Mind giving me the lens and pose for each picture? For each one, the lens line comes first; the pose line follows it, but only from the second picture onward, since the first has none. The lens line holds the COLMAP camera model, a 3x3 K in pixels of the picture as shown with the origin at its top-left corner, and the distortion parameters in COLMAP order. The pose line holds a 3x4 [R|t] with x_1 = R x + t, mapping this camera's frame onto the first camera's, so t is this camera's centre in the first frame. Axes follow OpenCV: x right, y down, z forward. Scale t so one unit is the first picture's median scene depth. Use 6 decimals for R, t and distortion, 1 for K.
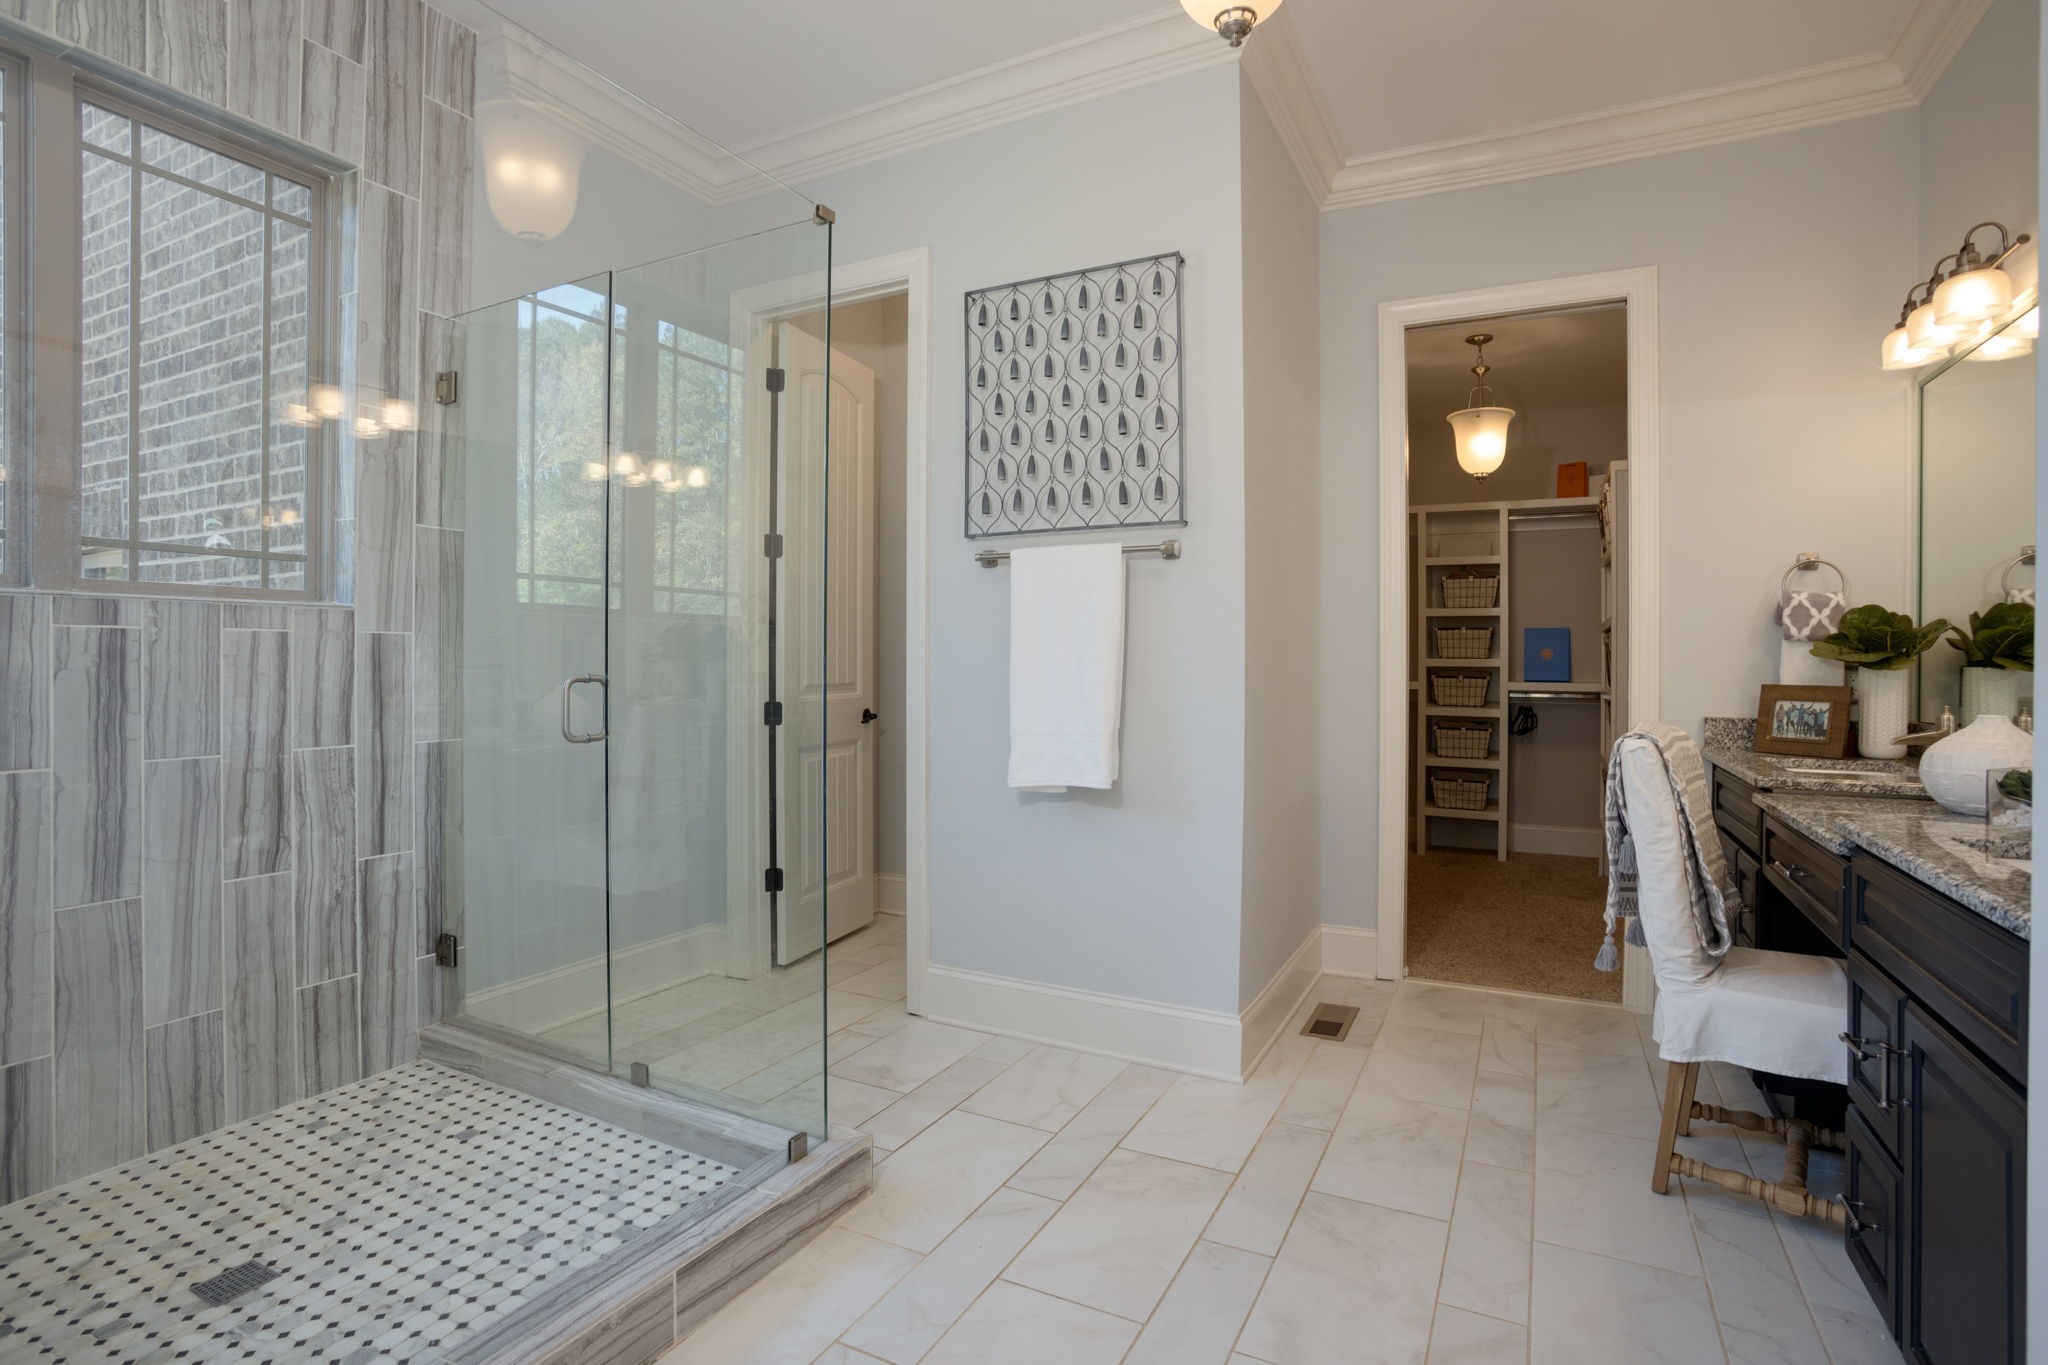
lens RADIAL K [[1026.8, 0, 1016.5], [0, 1026.8, 654.7], [0, 0, 1]] dist [-0.057928, 0.028197]
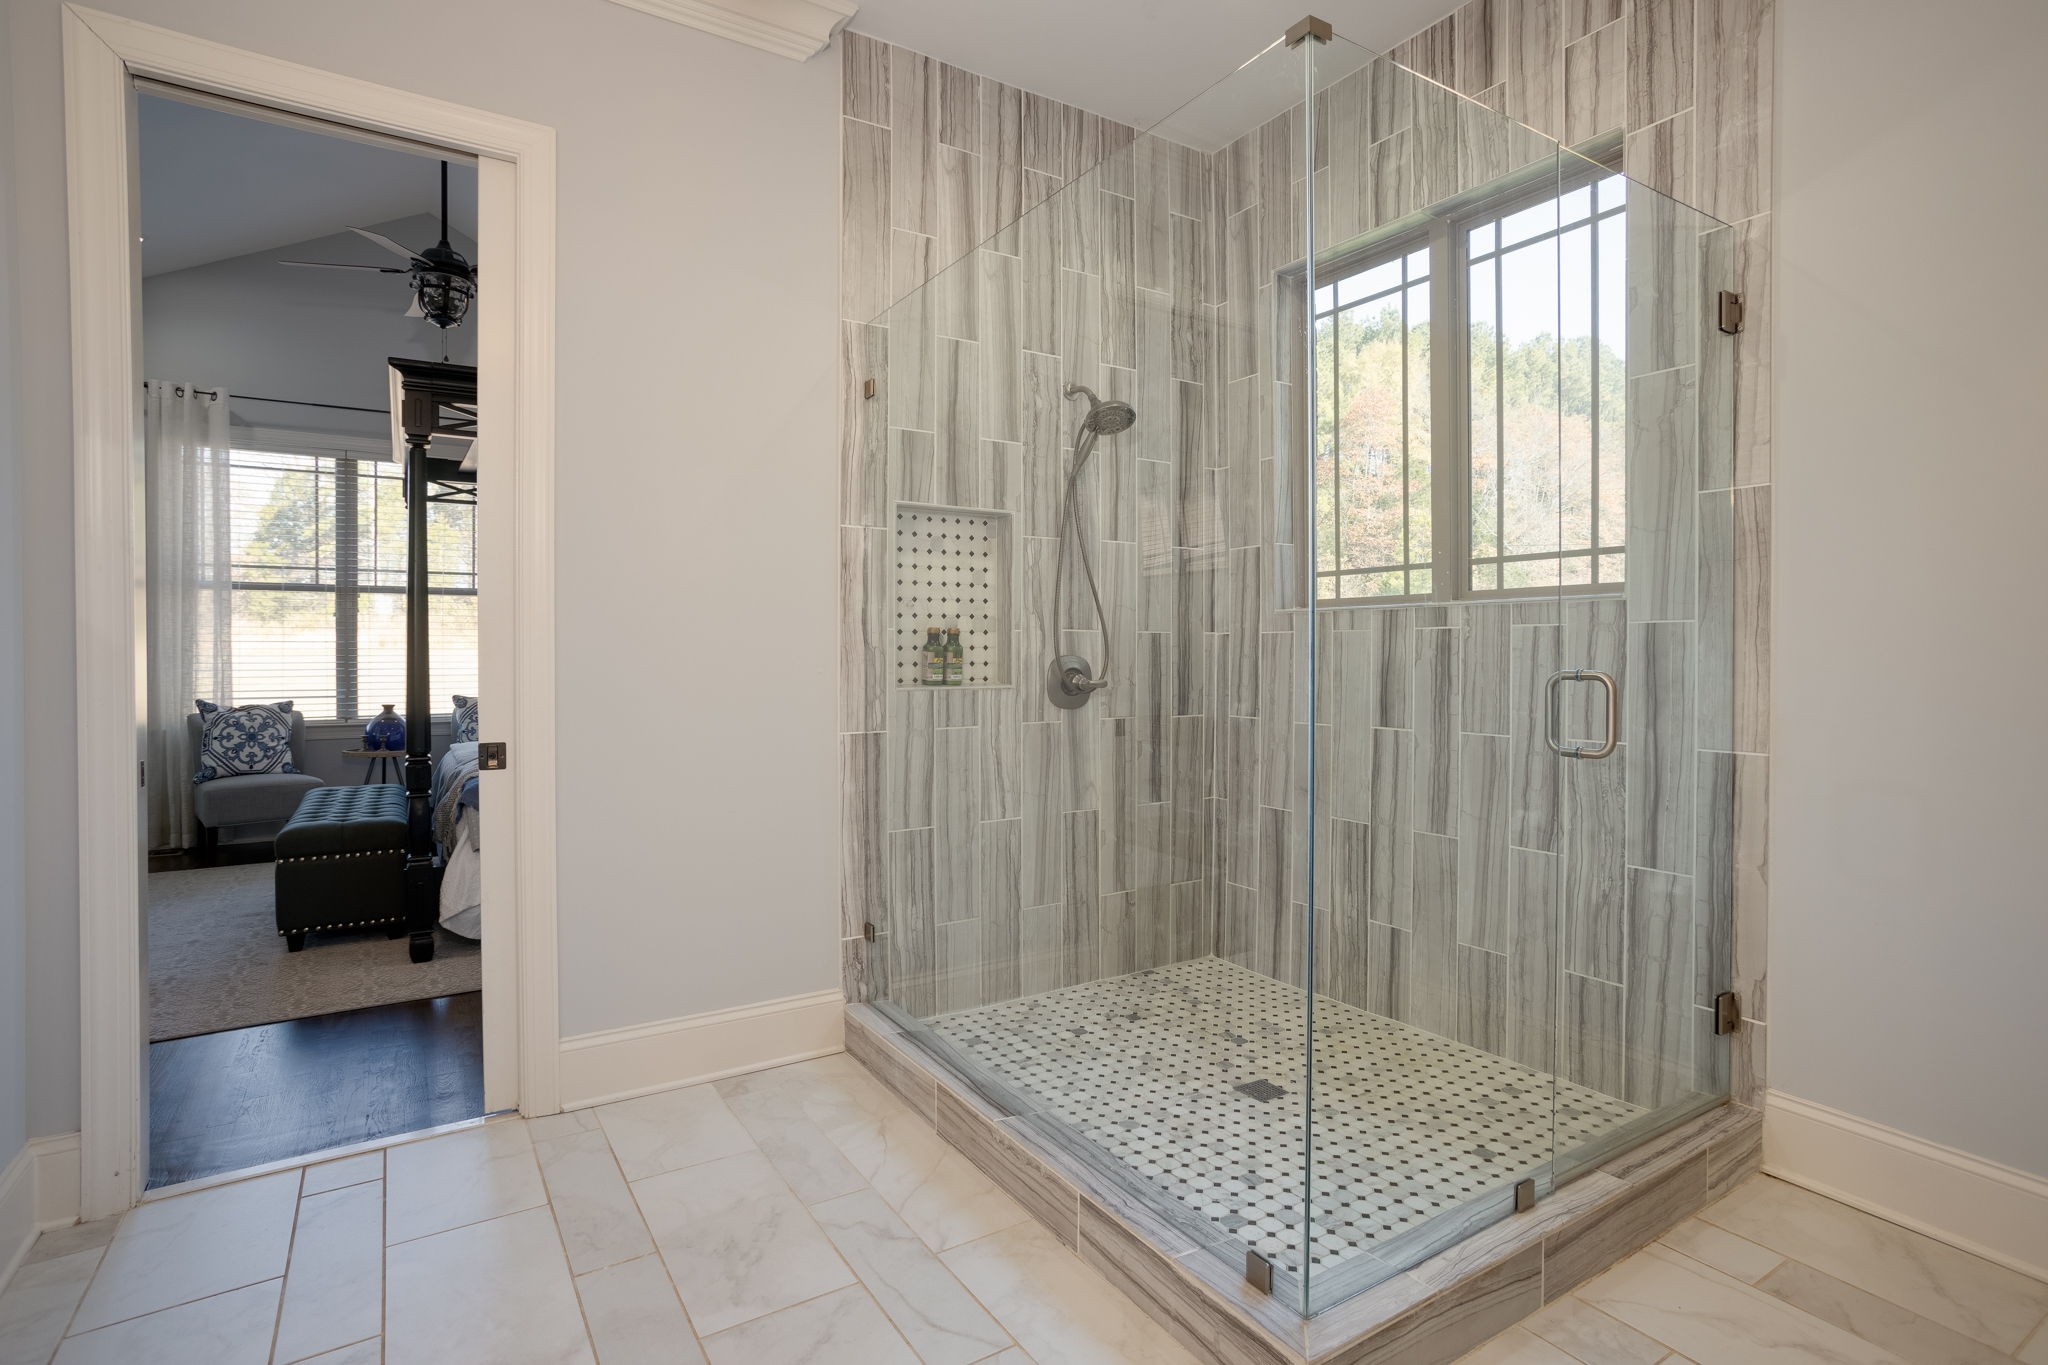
lens RADIAL K [[1026.8, 0, 1016.5], [0, 1026.8, 654.7], [0, 0, 1]] dist [-0.057928, 0.028197]
pose [[-0.499307, 0.002836, -0.866420, 0.488045], [0.006016, 0.999982, -0.000194, 0.004467], [0.866404, -0.005309, -0.499315, 1.078790]]
